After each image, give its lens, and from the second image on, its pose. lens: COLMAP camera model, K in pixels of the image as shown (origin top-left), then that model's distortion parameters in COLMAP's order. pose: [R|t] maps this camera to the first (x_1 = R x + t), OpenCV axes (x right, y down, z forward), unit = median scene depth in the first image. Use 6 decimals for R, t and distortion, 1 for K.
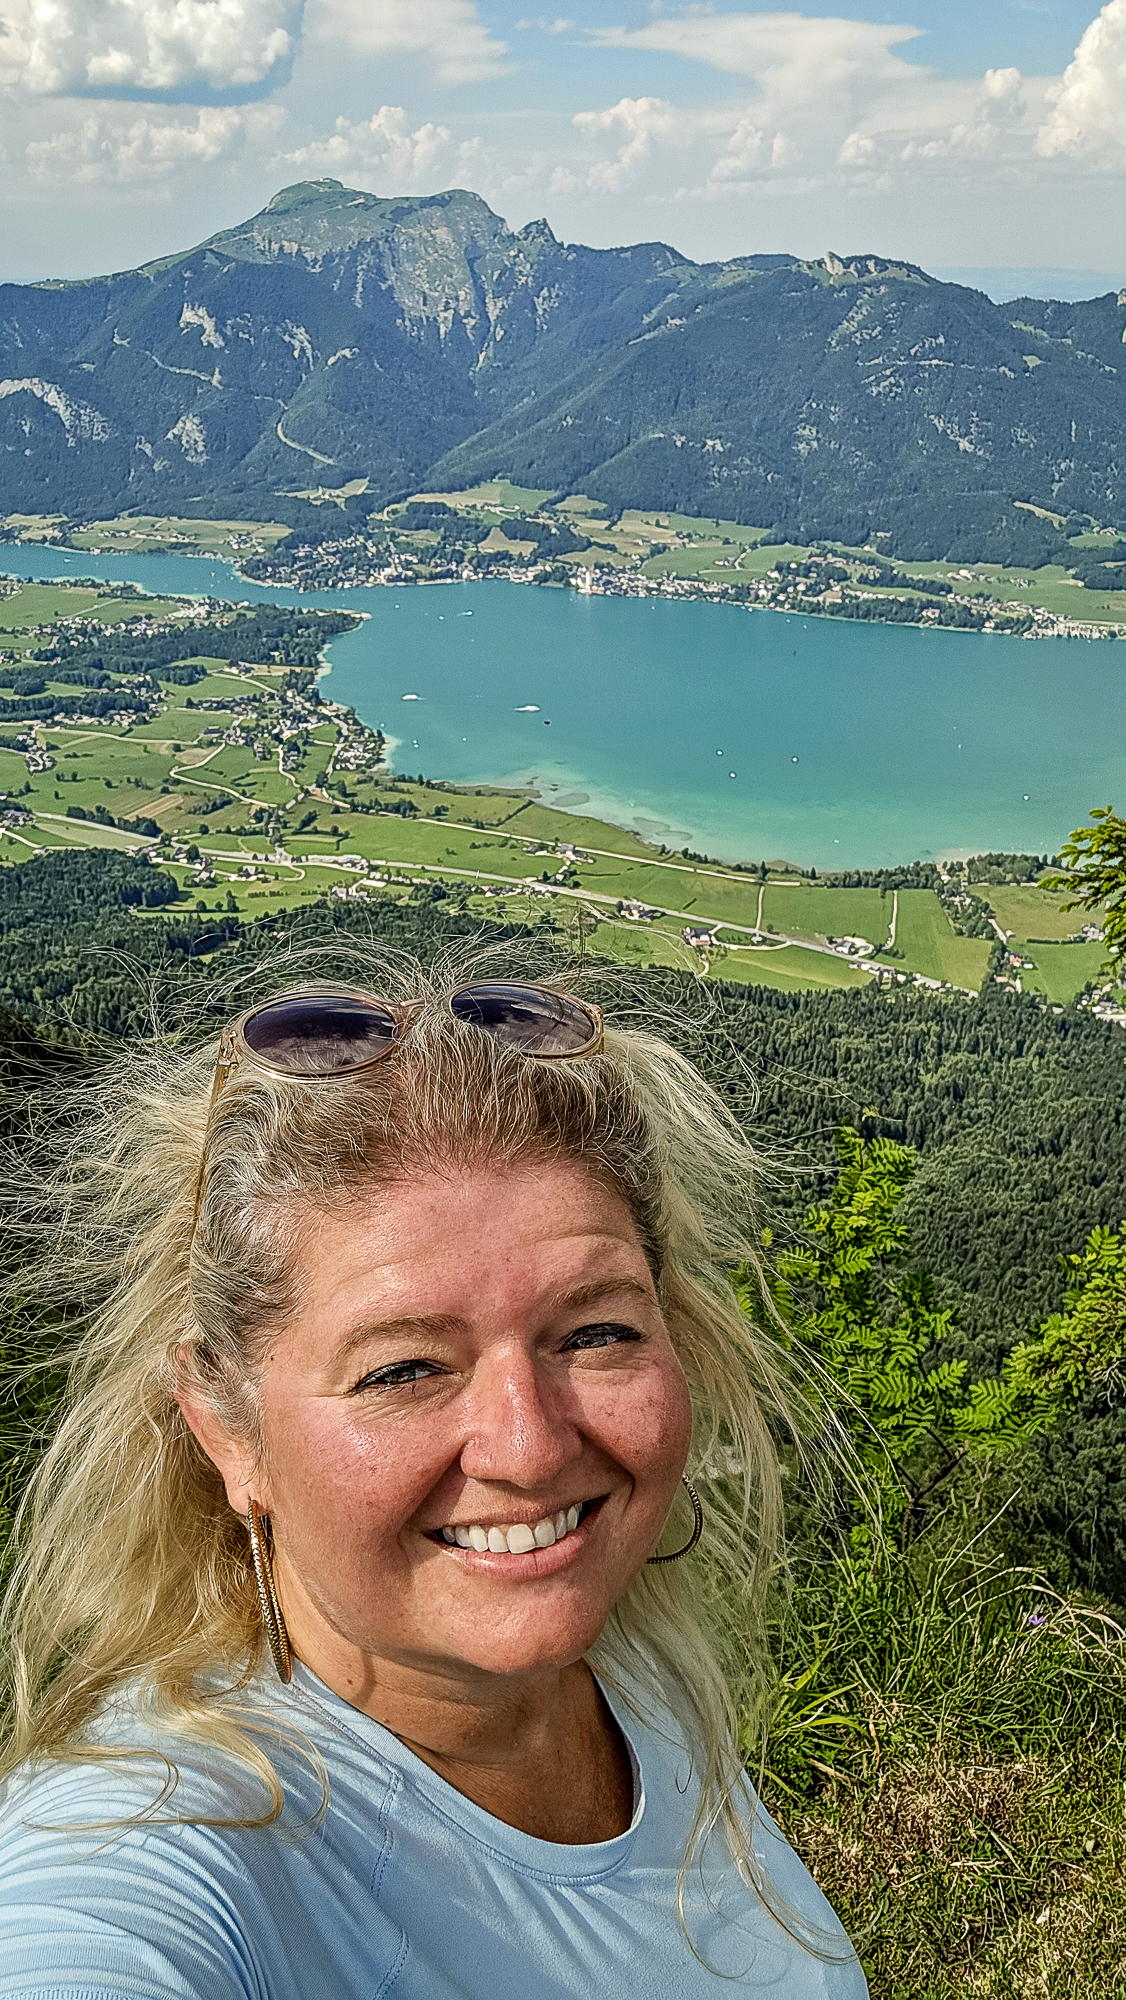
lens RADIAL K [[1563.7, 0, 562.8], [0, 1563.7, 1014.0], [0, 0, 1]] dist [-0.040554, 0.004355]
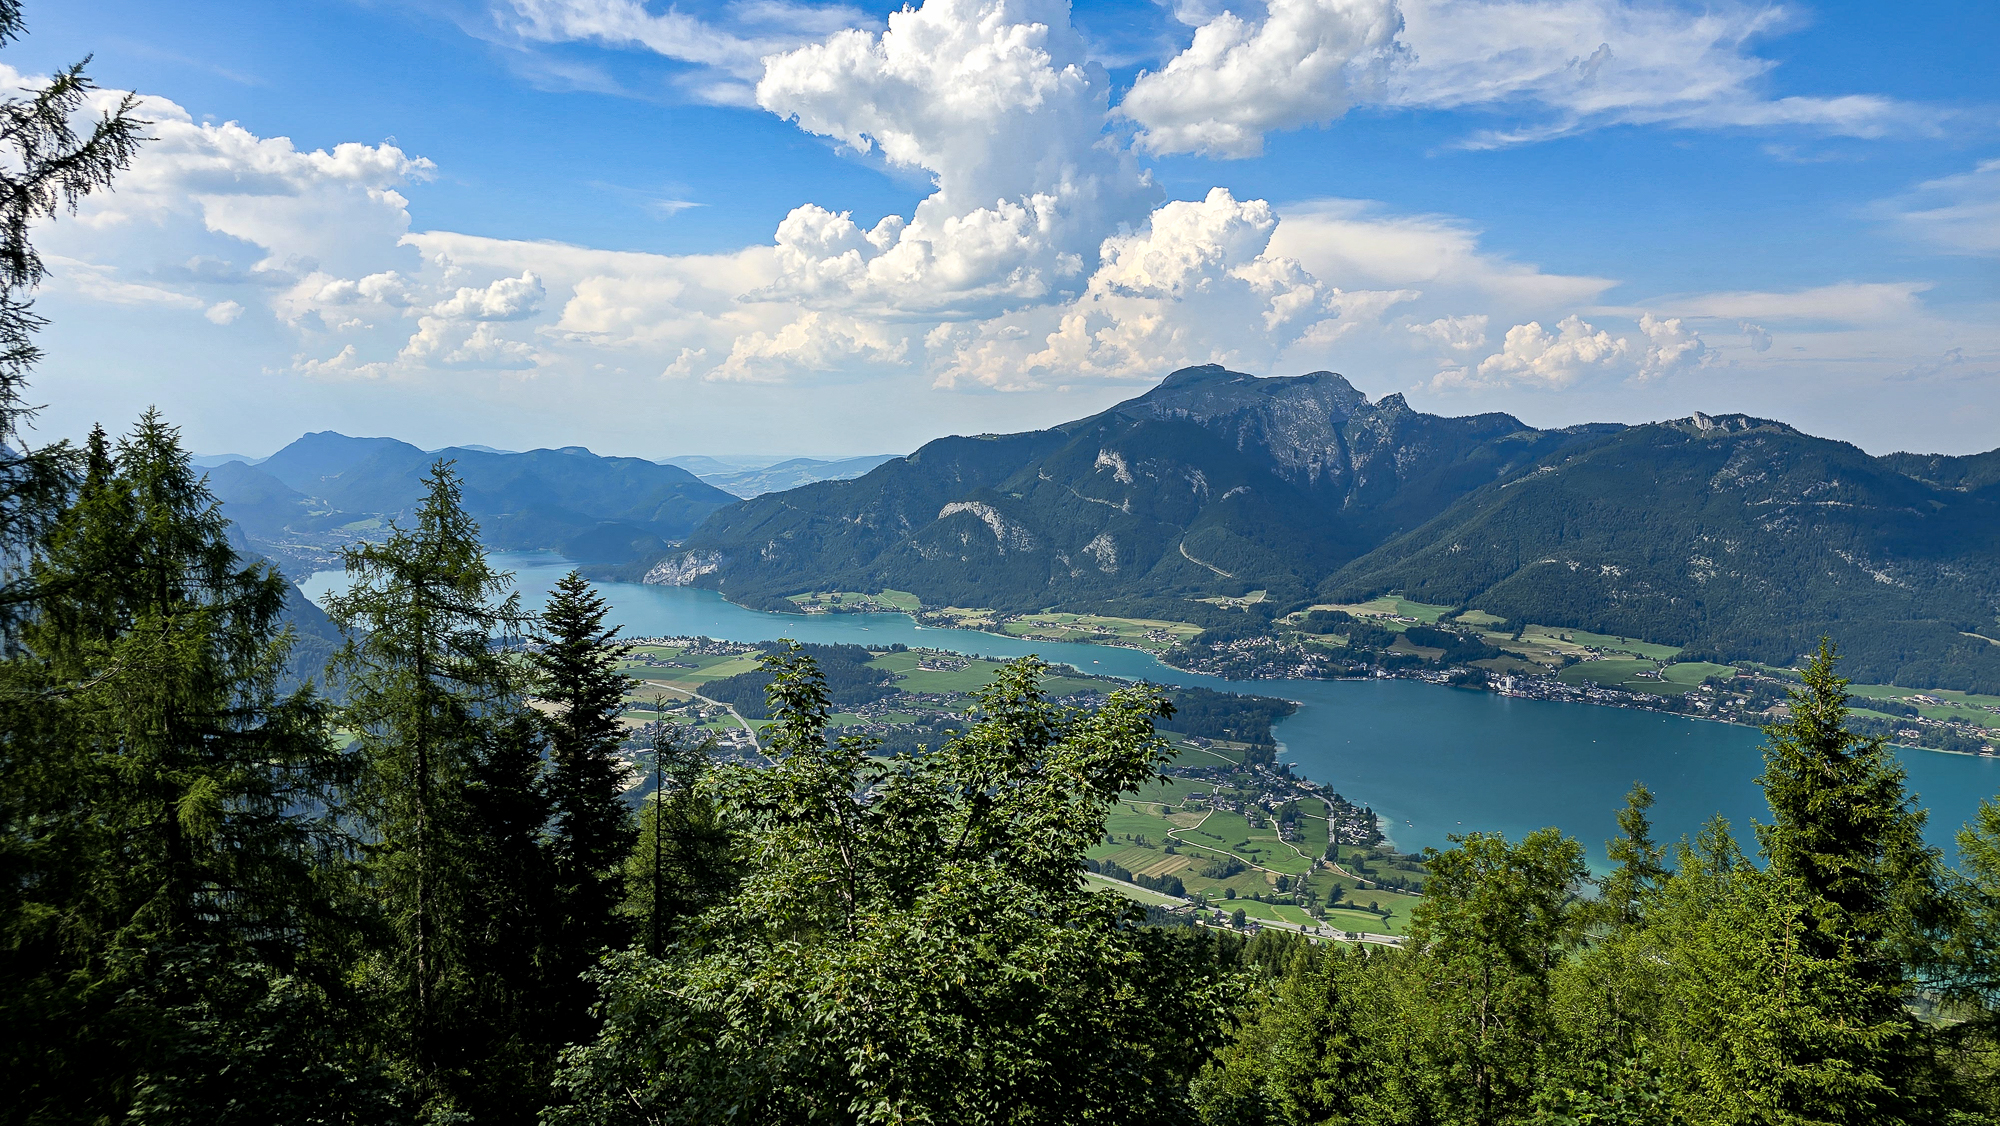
lens RADIAL K [[1356.1, 0, 1017.5], [0, 1356.1, 563.4], [0, 0, 1]] dist [0.008882, 0.005171]
pose [[0.975381, 0.034567, -0.217799, -0.103621], [-0.111130, 0.930112, -0.350060, -0.000753], [0.190477, 0.365646, 0.911055, 0.082191]]
